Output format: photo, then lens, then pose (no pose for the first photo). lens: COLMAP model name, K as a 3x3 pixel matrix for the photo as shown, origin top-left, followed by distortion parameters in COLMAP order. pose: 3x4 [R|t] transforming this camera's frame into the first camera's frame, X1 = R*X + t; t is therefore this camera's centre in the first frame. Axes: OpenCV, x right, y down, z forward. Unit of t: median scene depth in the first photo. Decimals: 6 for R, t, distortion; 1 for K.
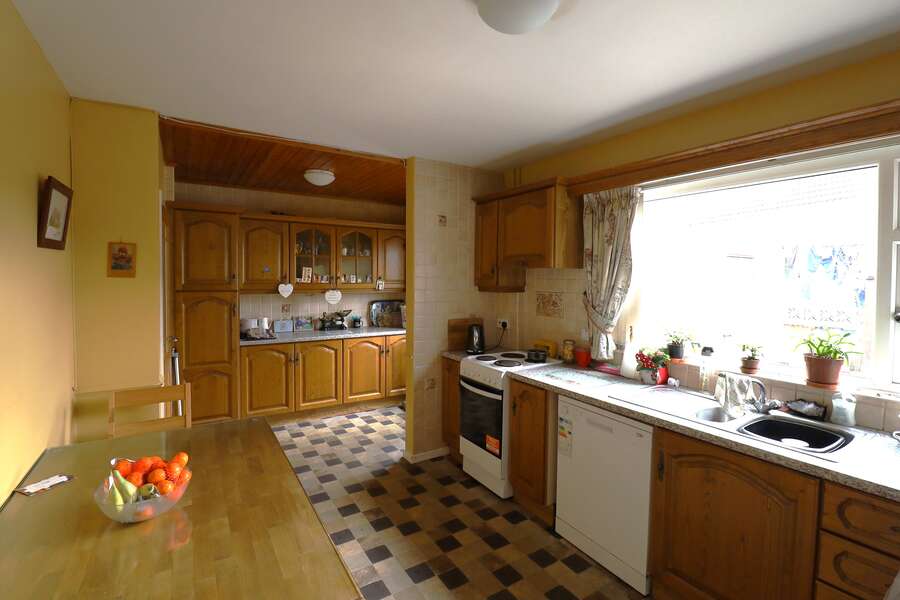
lens RADIAL K [[411.2, 0, 447.1], [0, 411.2, 288.7], [0, 0, 1]] dist [-0.000199, -0.013624]
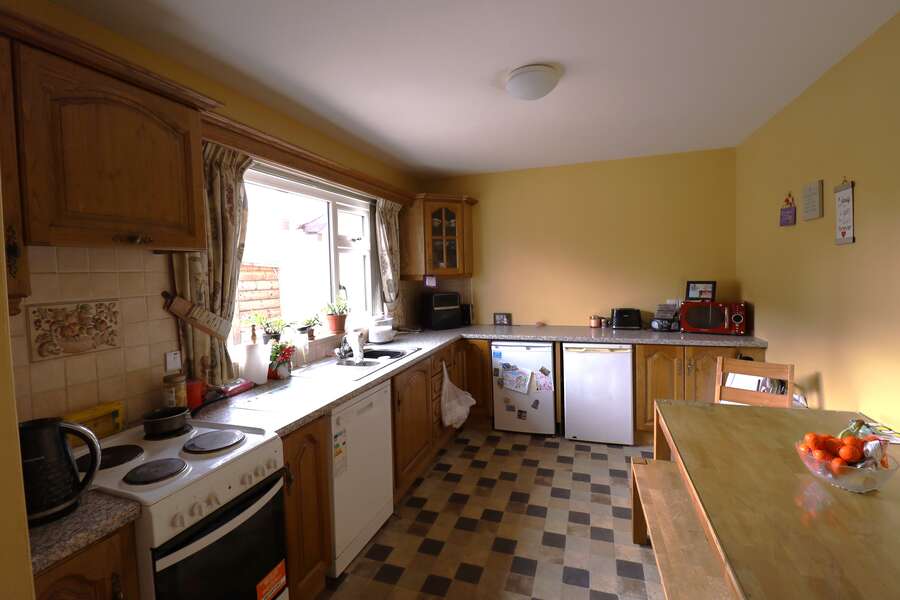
lens RADIAL K [[411.2, 0, 447.1], [0, 411.2, 288.7], [0, 0, 1]] dist [-0.000199, -0.013624]
pose [[-0.627103, -0.024450, 0.778552, -3.045941], [0.044778, 0.996723, 0.067369, -0.156330], [-0.777648, 0.077110, -0.623953, 7.074806]]
